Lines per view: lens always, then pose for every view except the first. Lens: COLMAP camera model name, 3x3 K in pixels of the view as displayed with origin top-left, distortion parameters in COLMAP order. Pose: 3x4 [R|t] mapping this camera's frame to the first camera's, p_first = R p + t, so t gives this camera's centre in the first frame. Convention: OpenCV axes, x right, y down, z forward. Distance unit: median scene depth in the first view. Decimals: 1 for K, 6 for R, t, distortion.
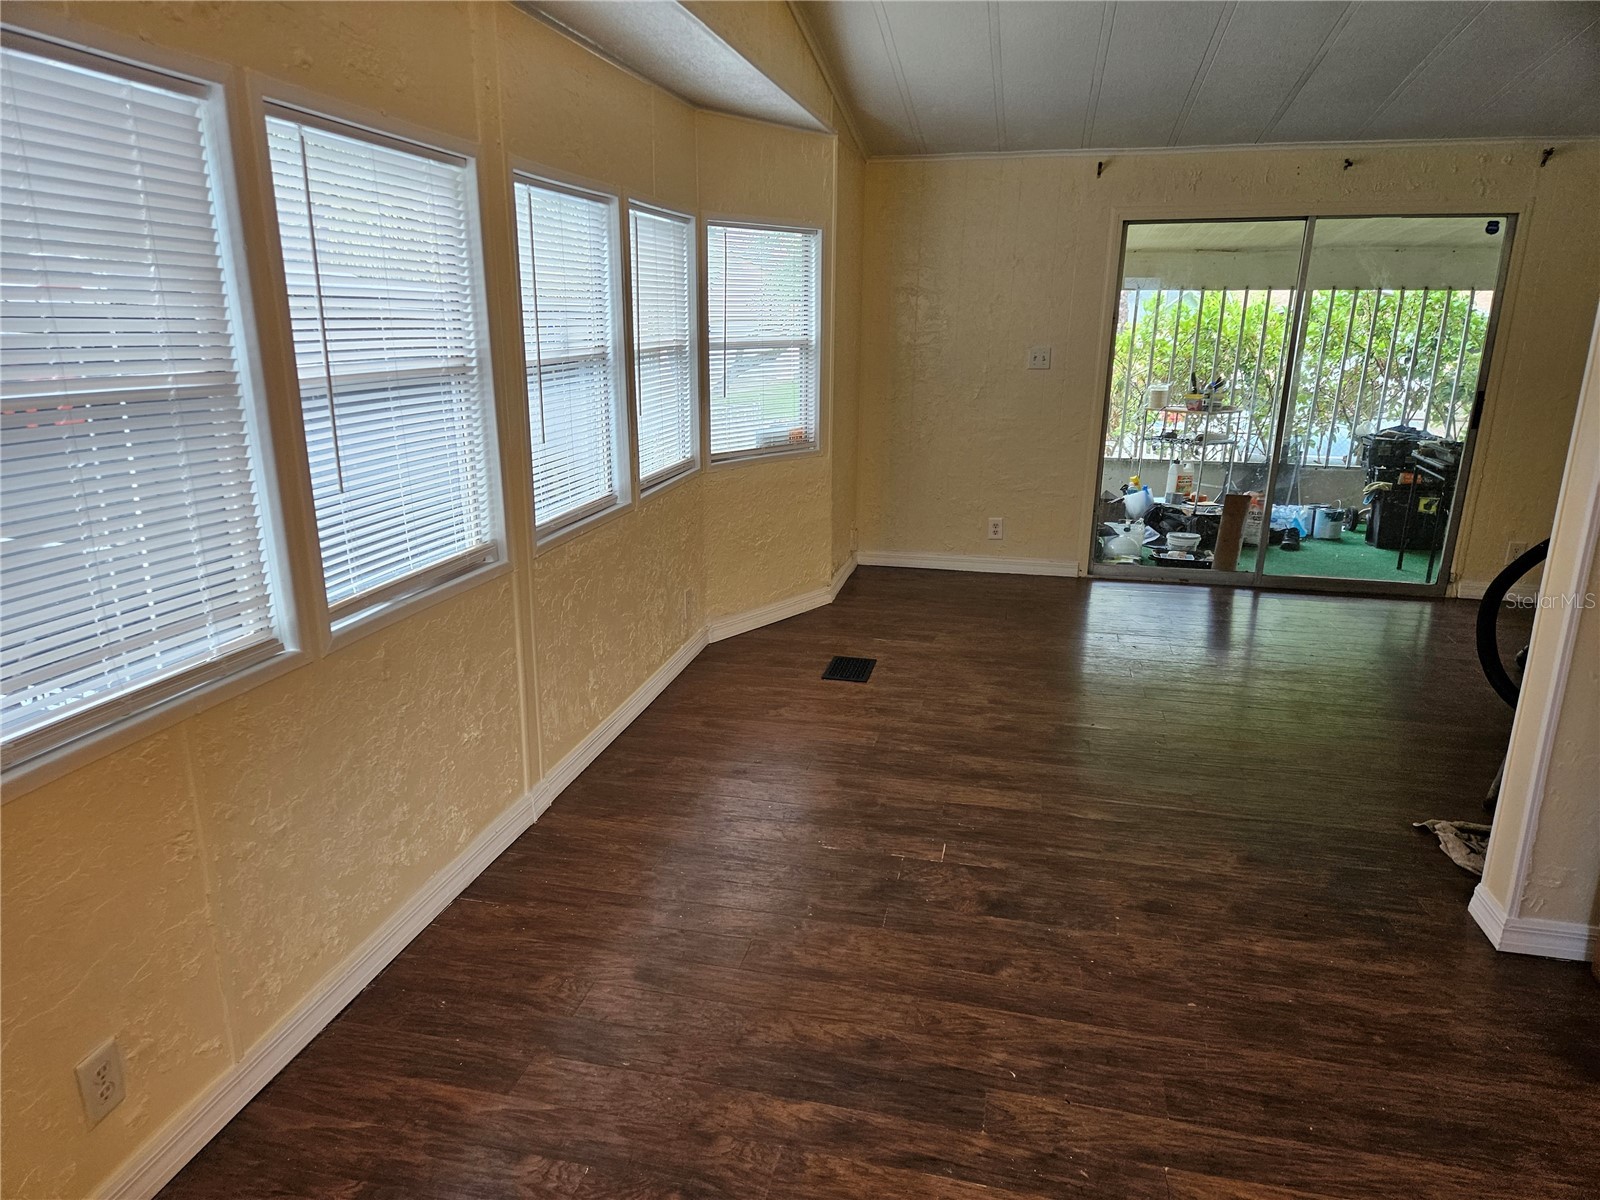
lens RADIAL K [[1070.3, 0, 789.4], [0, 1070.3, 626.3], [0, 0, 1]] dist [0.083921, -0.064799]
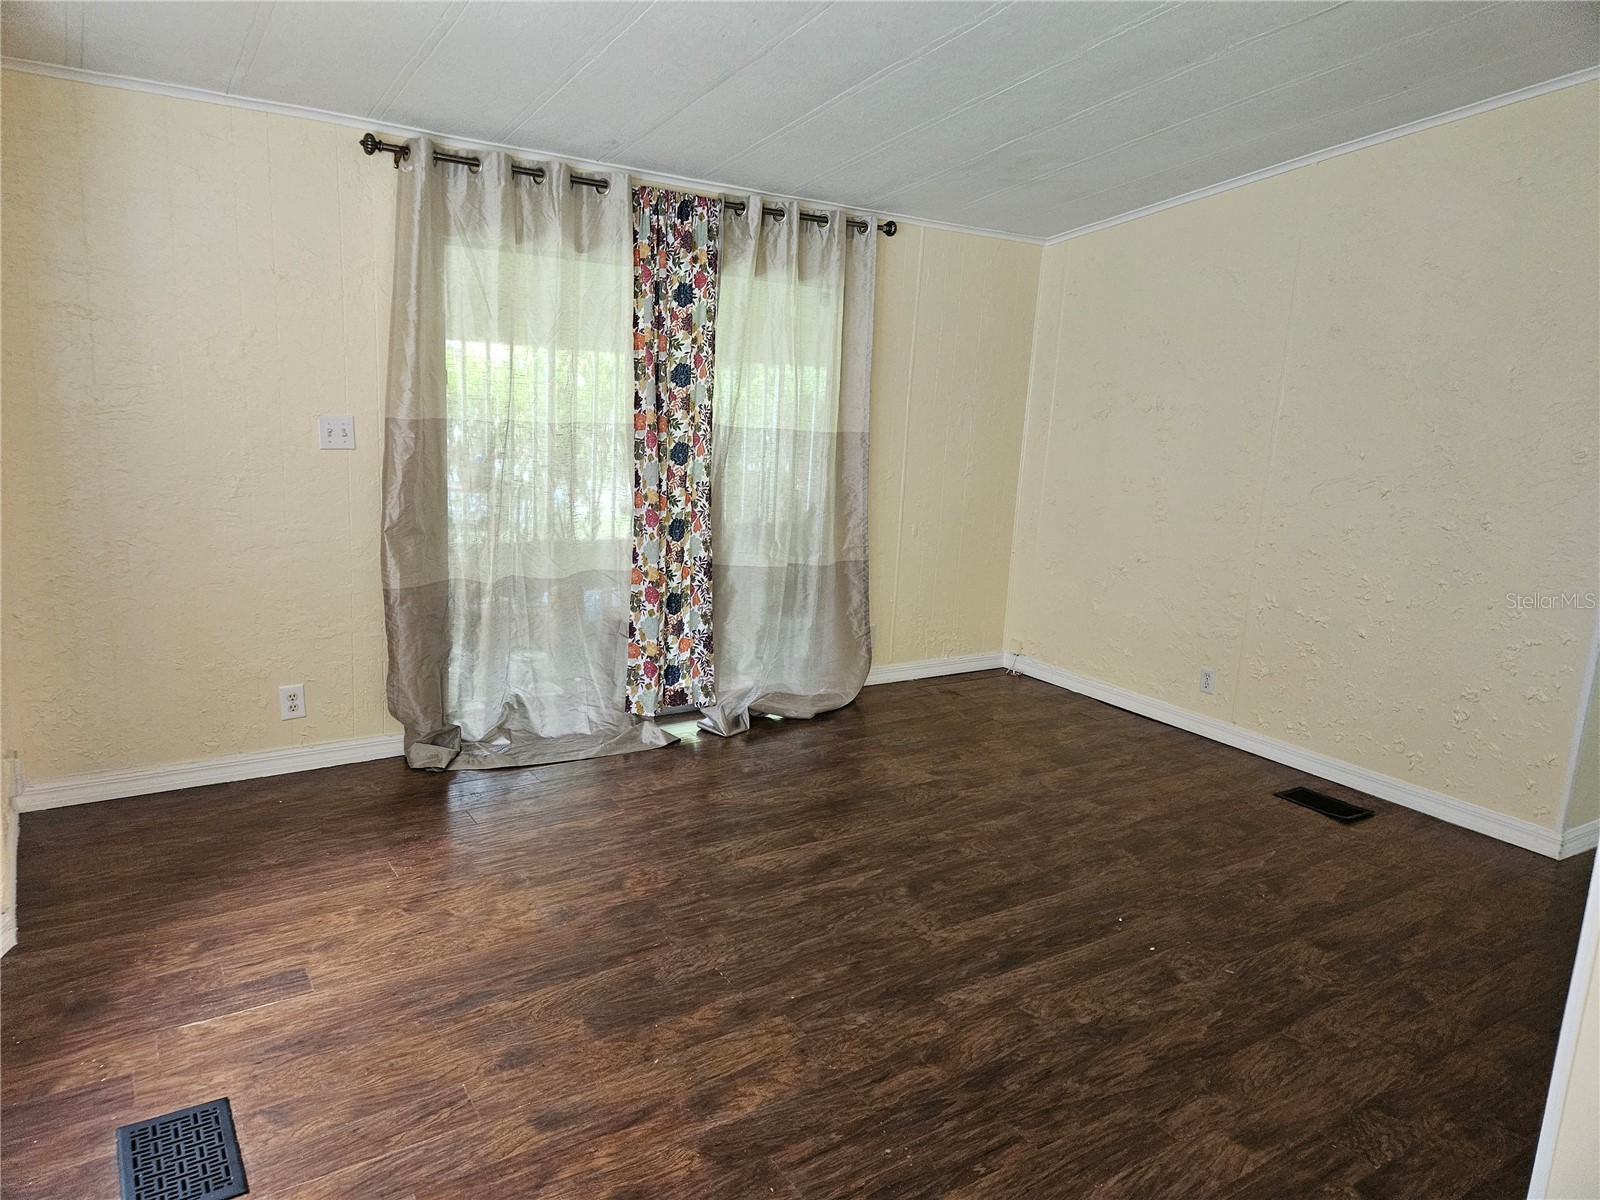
lens RADIAL K [[1070.3, 0, 799.7], [0, 1070.3, 596.3], [0, 0, 1]] dist [0.083921, -0.064799]
pose [[0.690559, -0.112653, 0.714449, -0.070766], [0.157242, 0.987553, 0.003732, -0.166749], [-0.705977, 0.109764, 0.699677, 0.547066]]
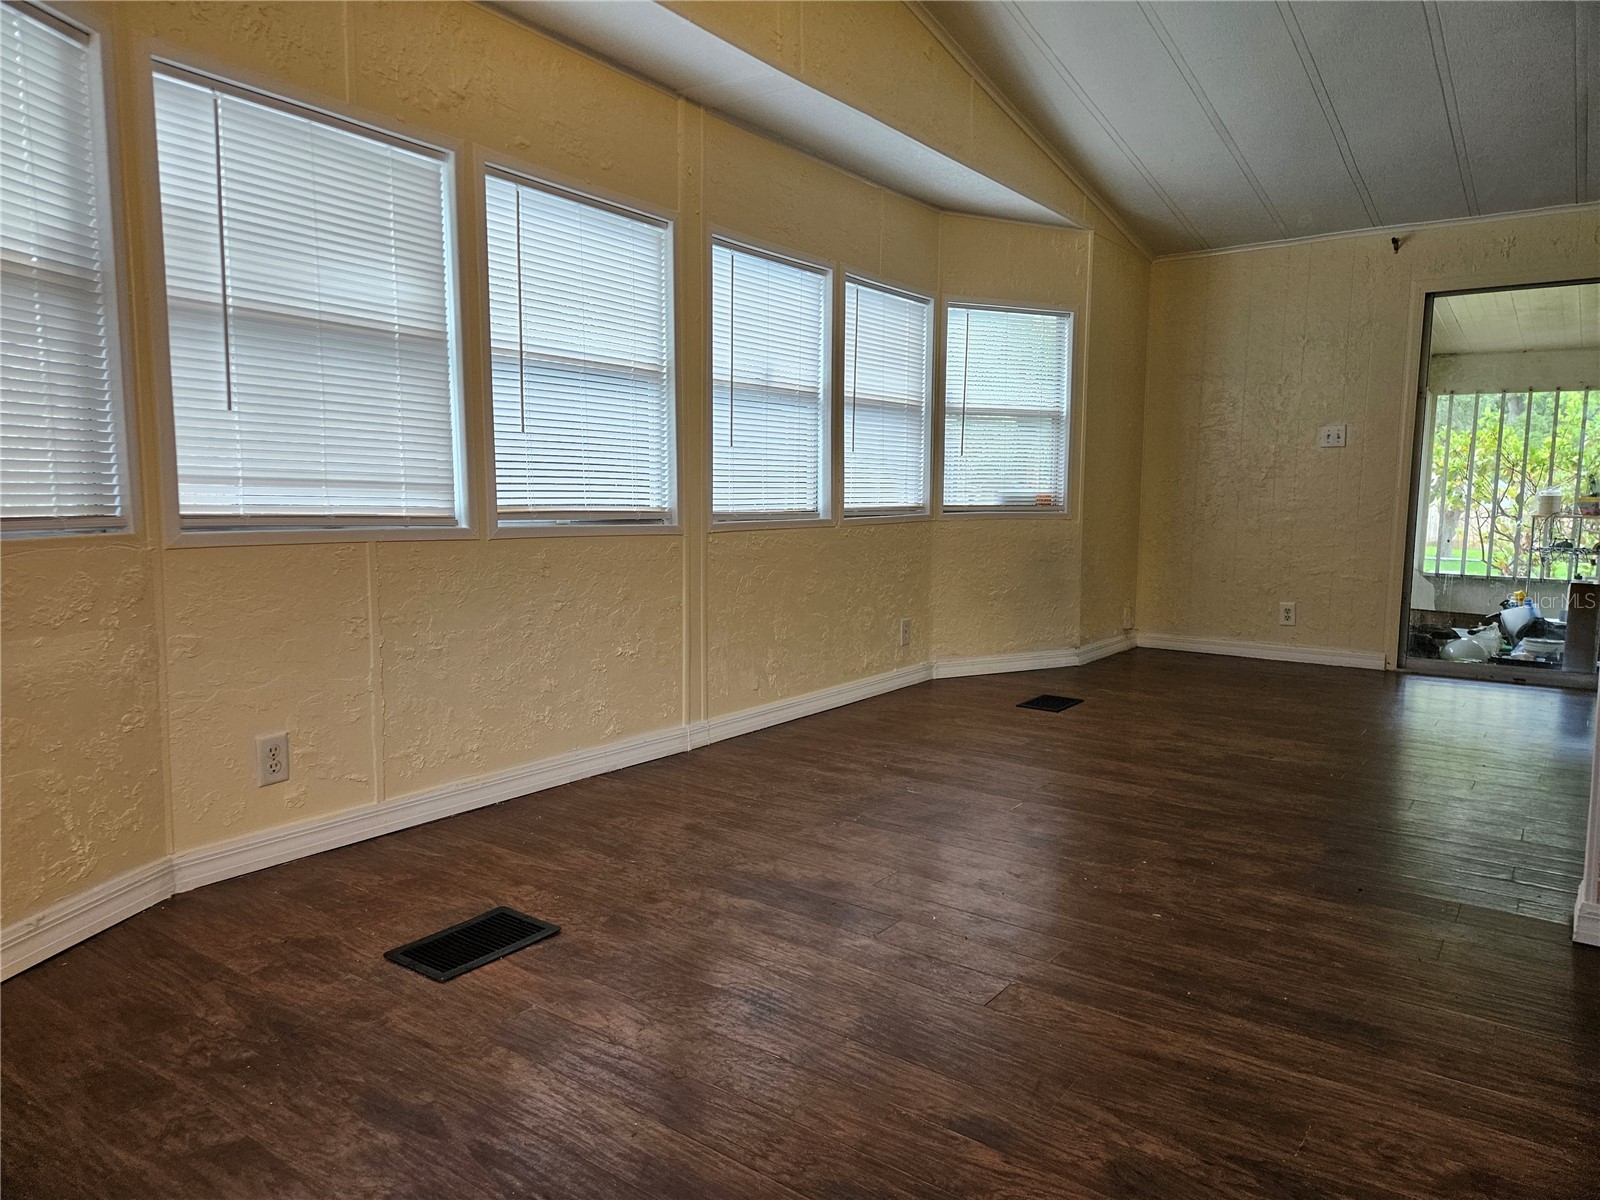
lens RADIAL K [[1070.3, 0, 784.3], [0, 1070.3, 599.8], [0, 0, 1]] dist [0.083921, -0.064799]
pose [[0.918237, 0.042310, -0.393765, 0.250649], [-0.111845, 0.981507, -0.155353, 0.147017], [0.379911, 0.186691, 0.905988, -0.055275]]
